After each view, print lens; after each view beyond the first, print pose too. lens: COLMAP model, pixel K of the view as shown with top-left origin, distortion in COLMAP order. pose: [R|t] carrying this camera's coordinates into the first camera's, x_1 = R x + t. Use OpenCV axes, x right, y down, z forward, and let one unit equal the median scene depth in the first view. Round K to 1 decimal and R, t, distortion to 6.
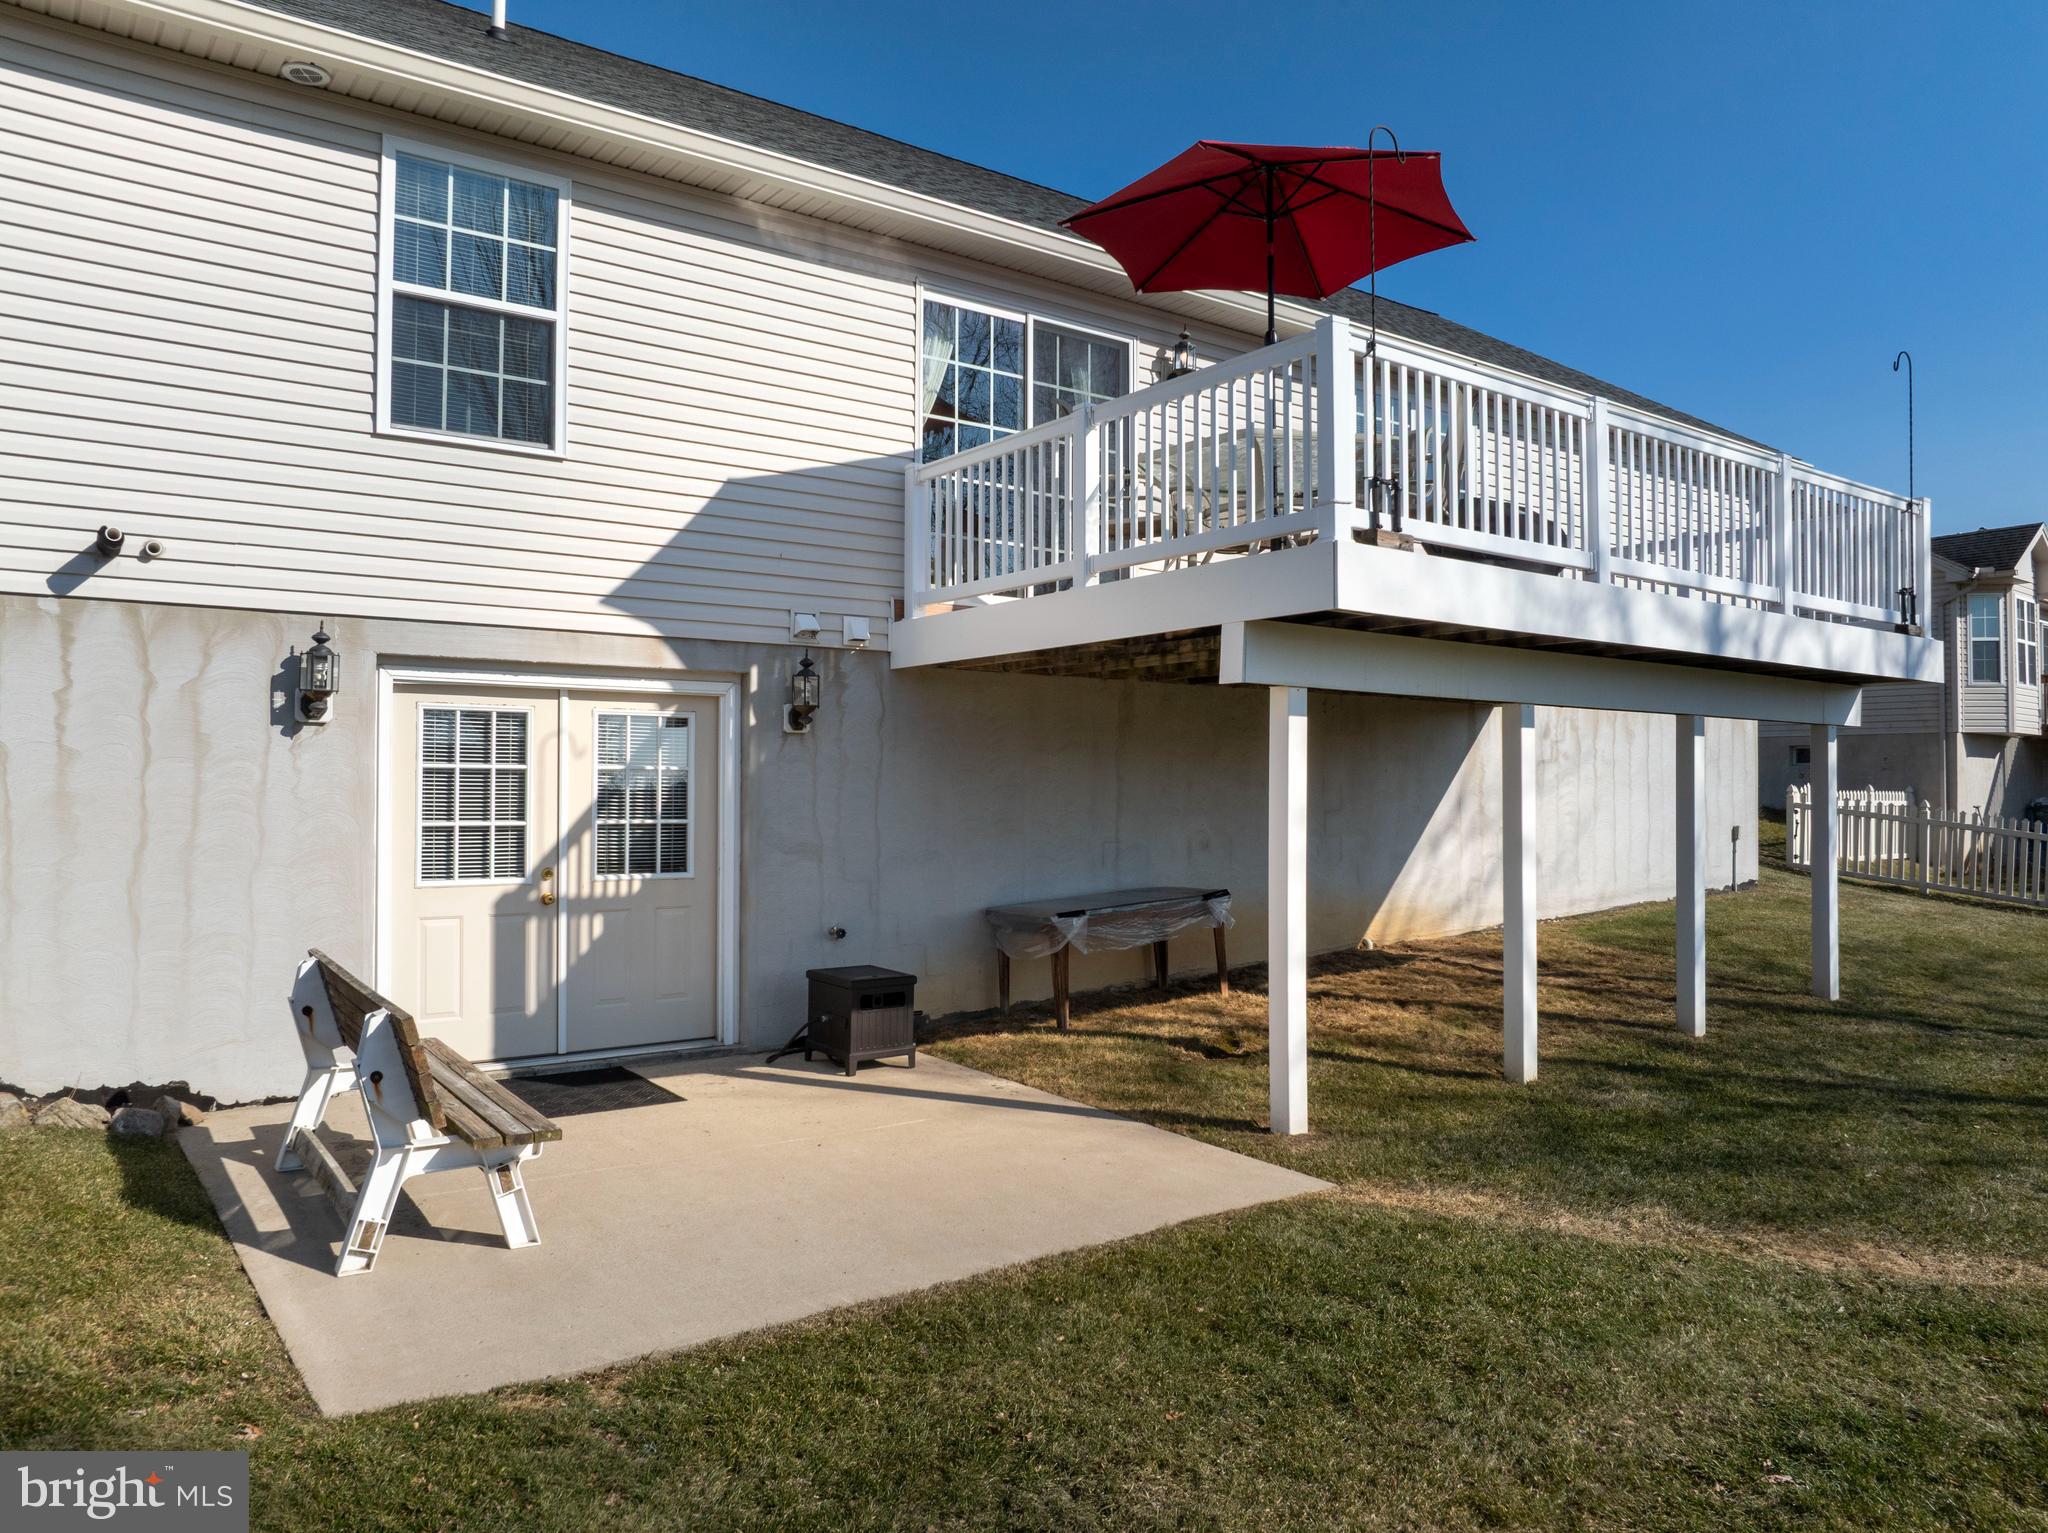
lens RADIAL K [[1432.5, 0, 1026.9], [0, 1432.5, 772.1], [0, 0, 1]] dist [-0.040505, 0.005296]
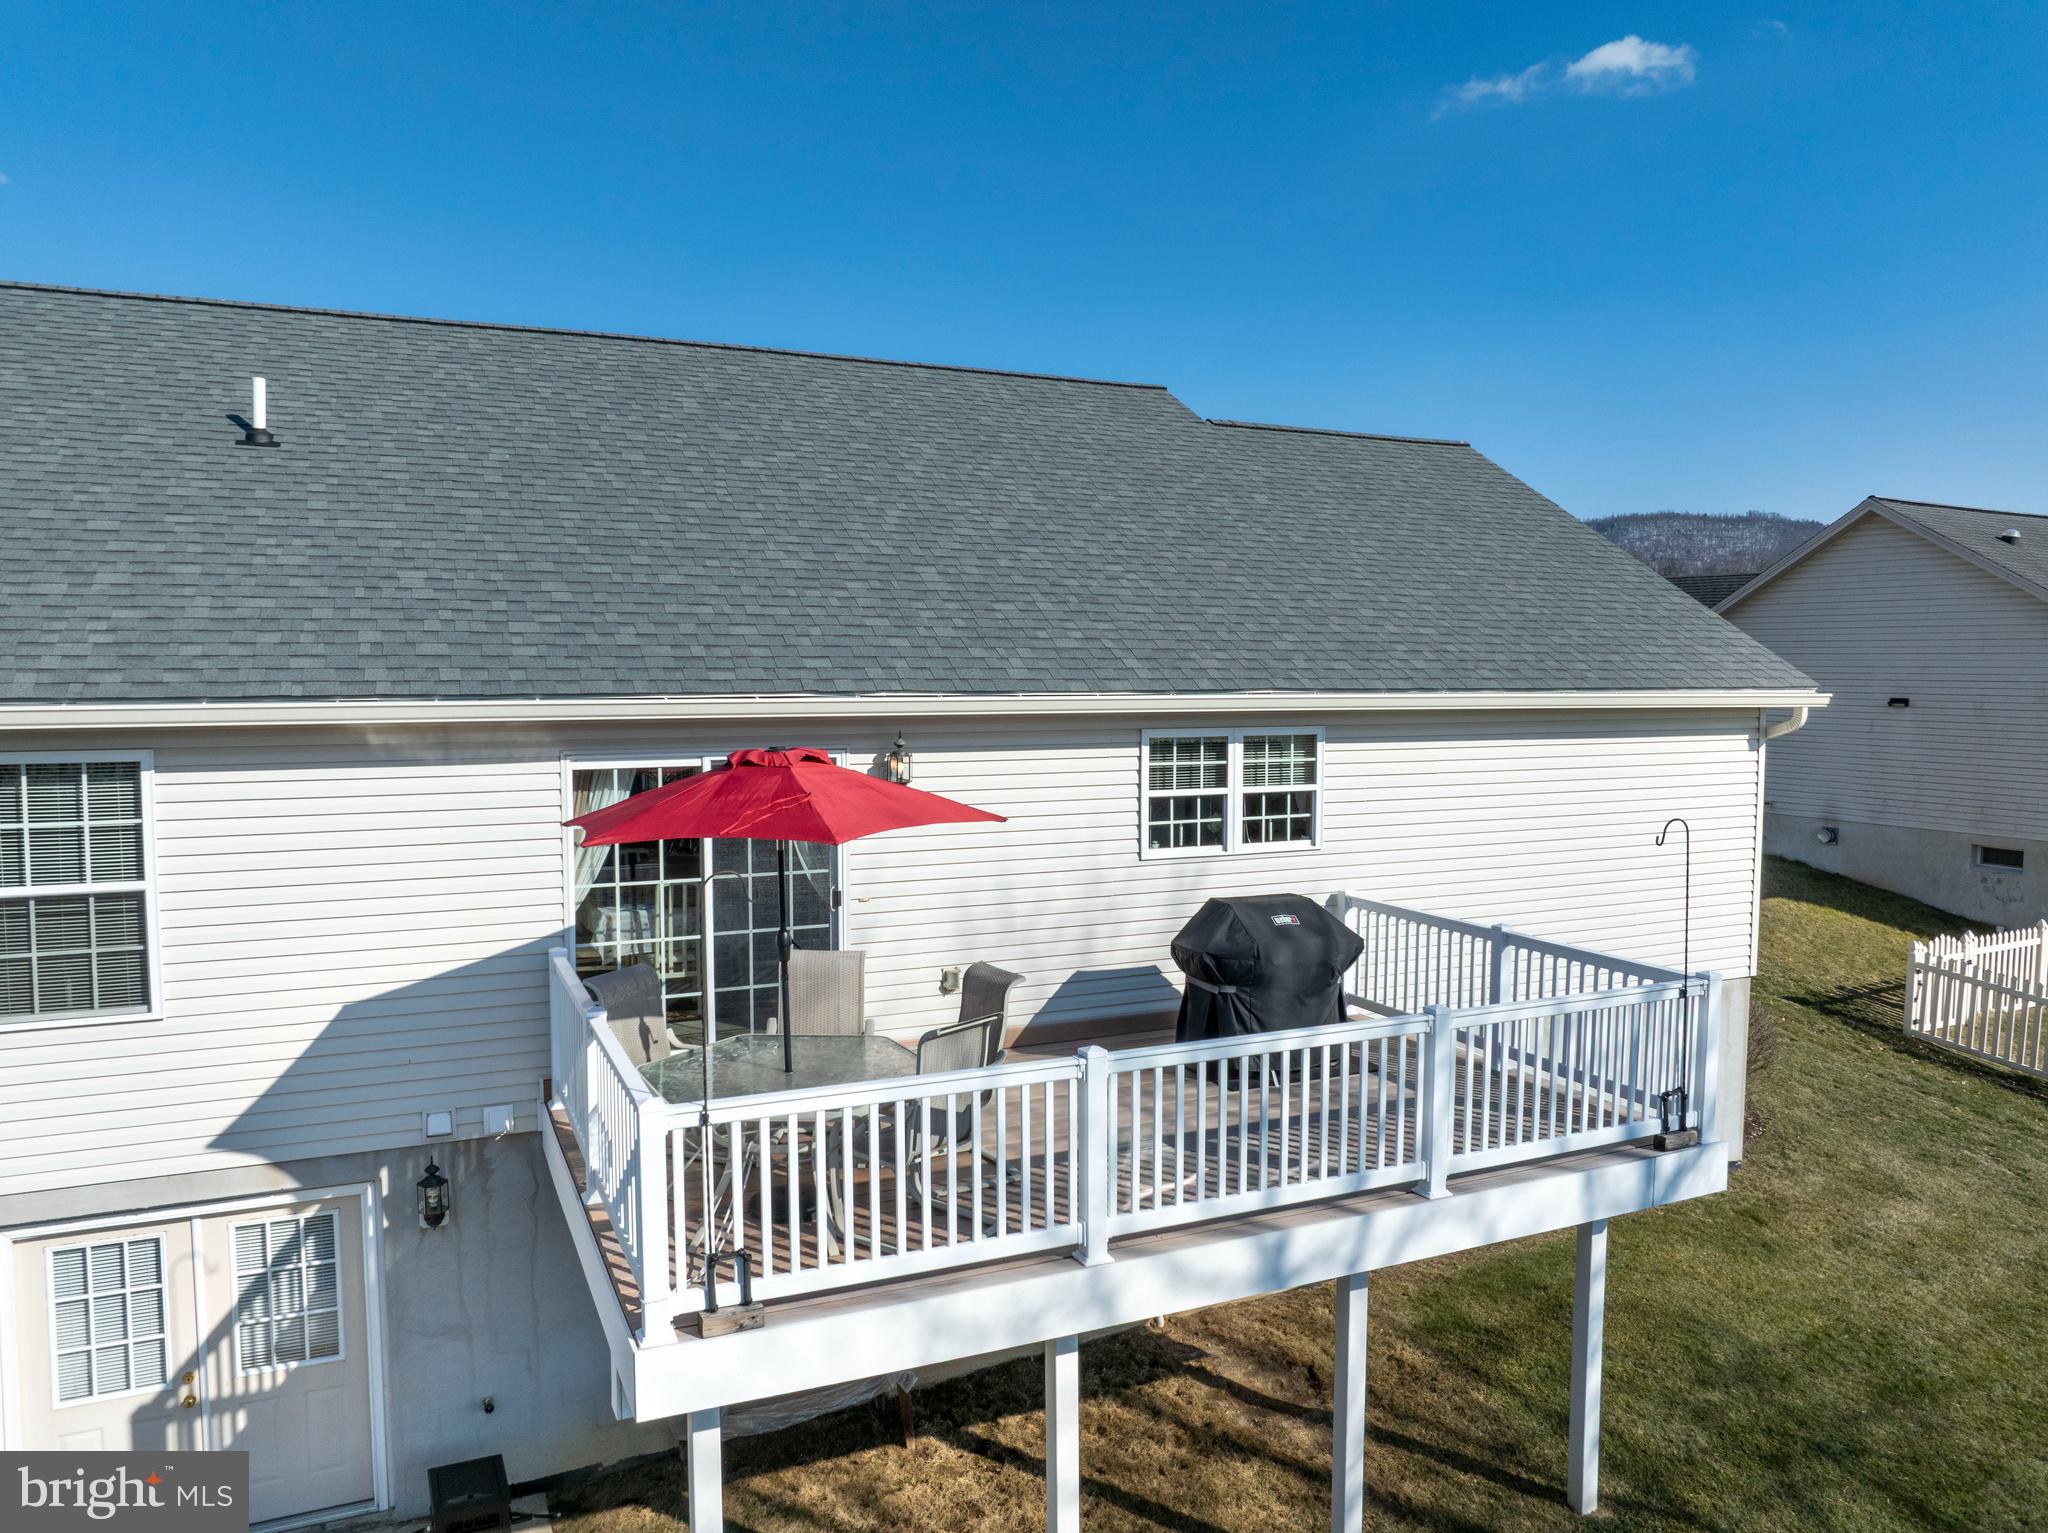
lens RADIAL K [[1432.5, 0, 1032.2], [0, 1432.5, 759.7], [0, 0, 1]] dist [-0.040505, 0.005296]
pose [[0.978659, 0.010613, -0.205217, 0.519496], [0.005422, 0.996984, 0.077418, -0.489208], [0.205420, -0.076878, 0.975650, 0.127520]]
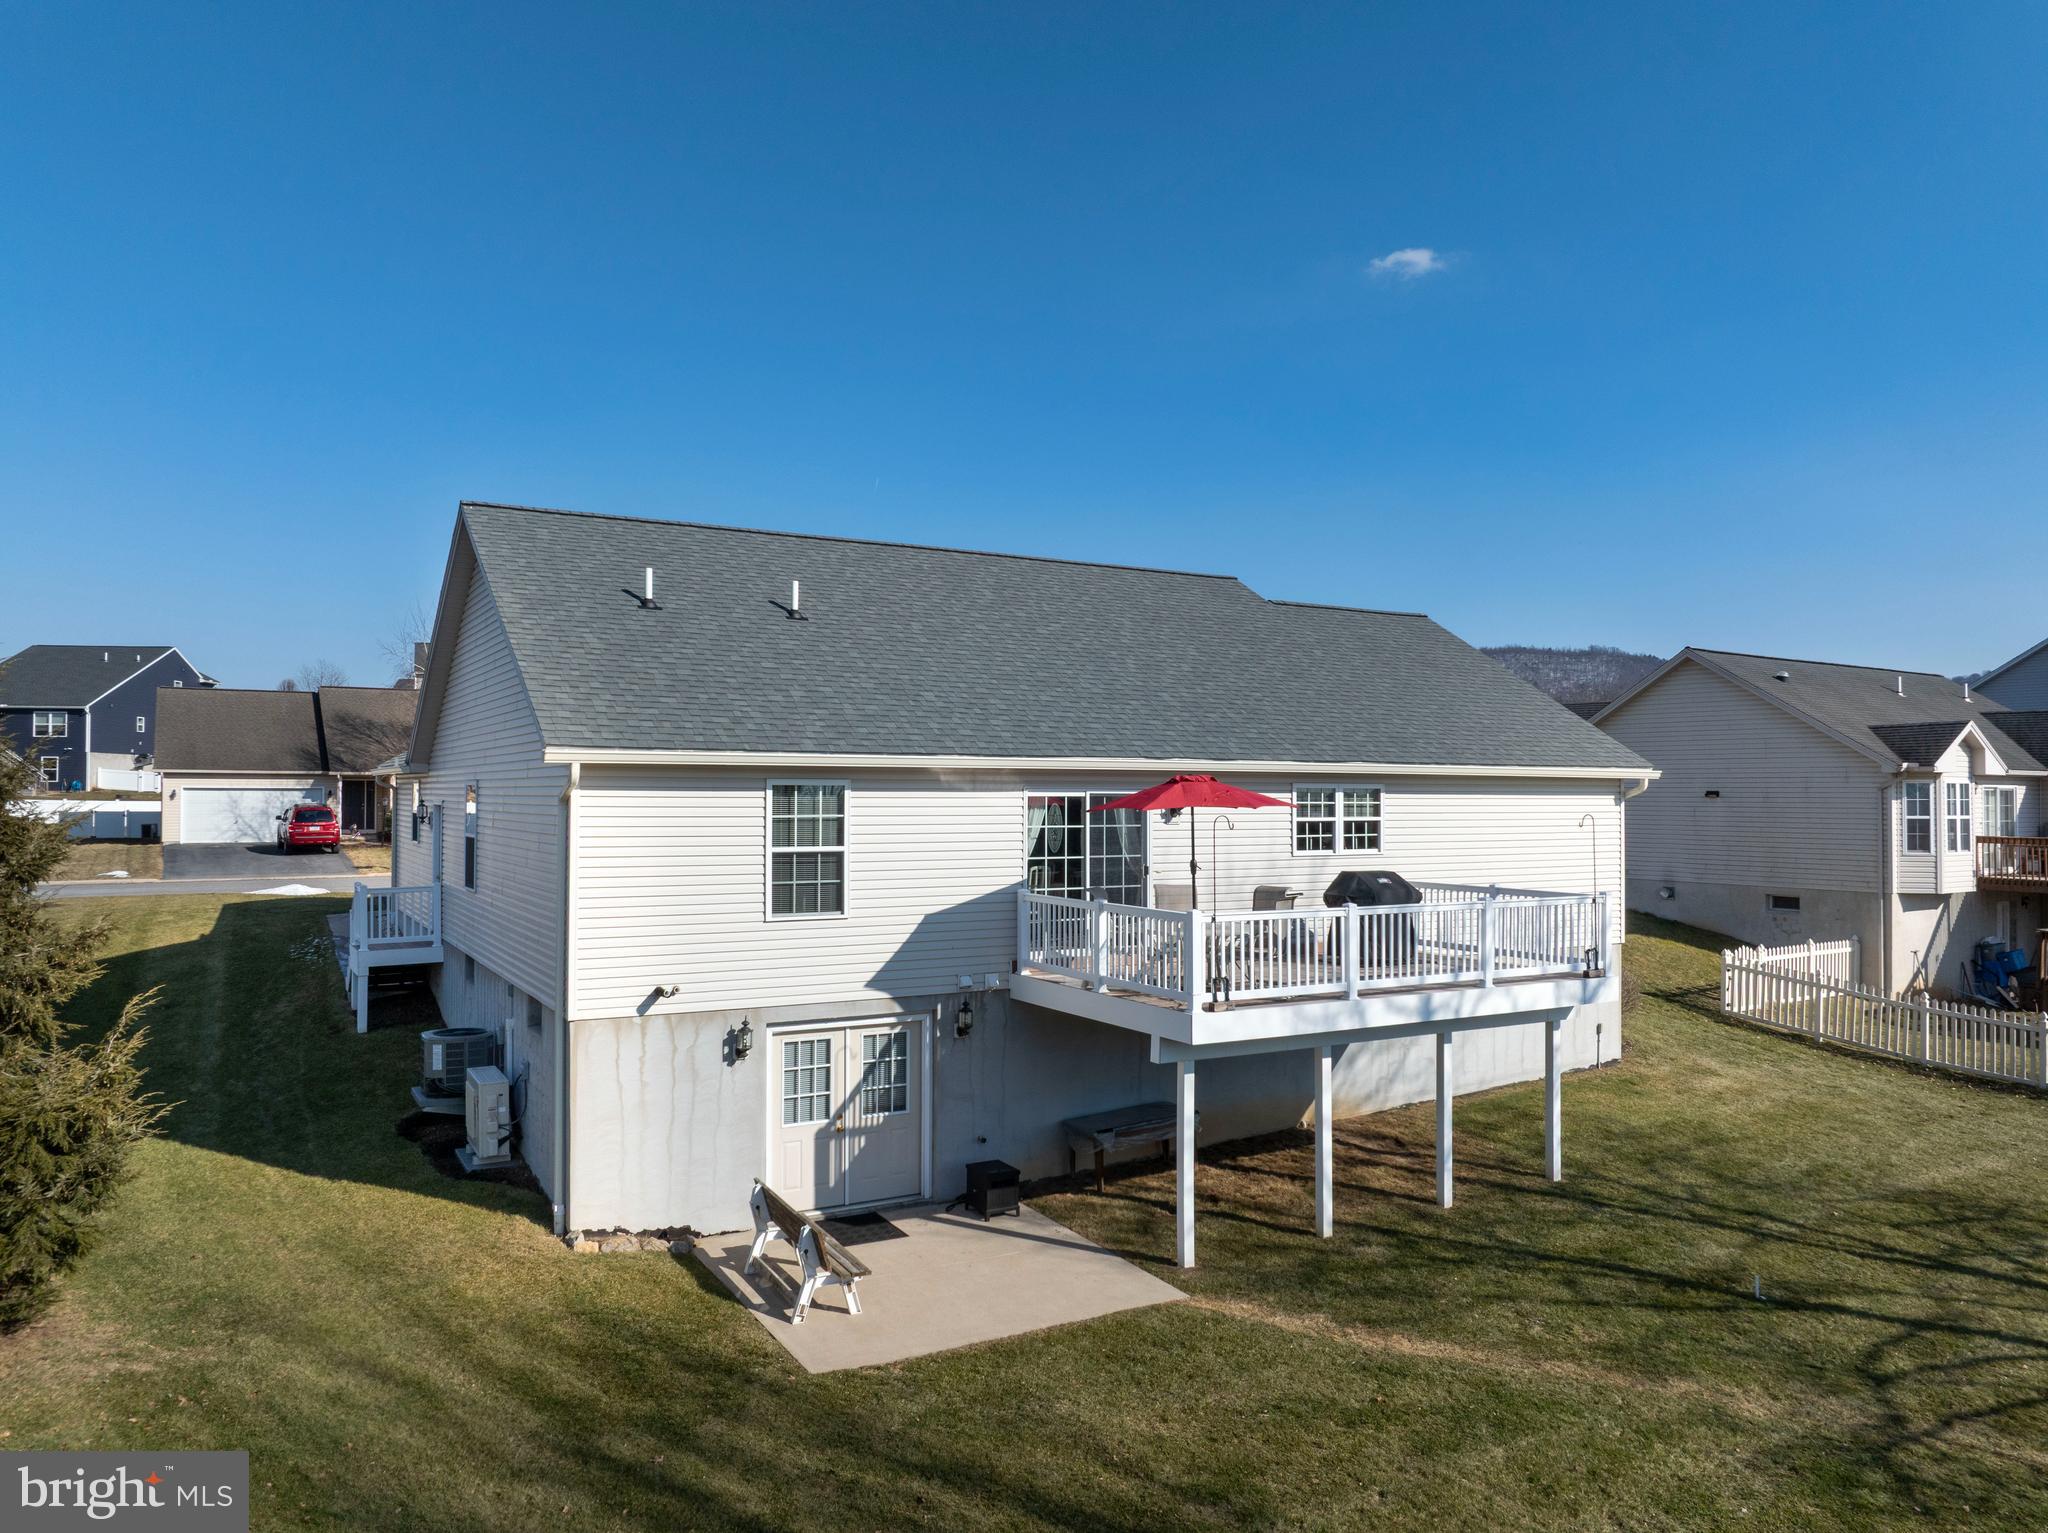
lens RADIAL K [[1432.5, 0, 1025.0], [0, 1432.5, 757.1], [0, 0, 1]] dist [-0.040505, 0.005296]
pose [[0.992716, -0.002637, -0.120445, 0.177581], [0.001172, 0.999925, -0.012227, -0.426772], [0.120469, 0.011997, 0.992645, -1.022219]]
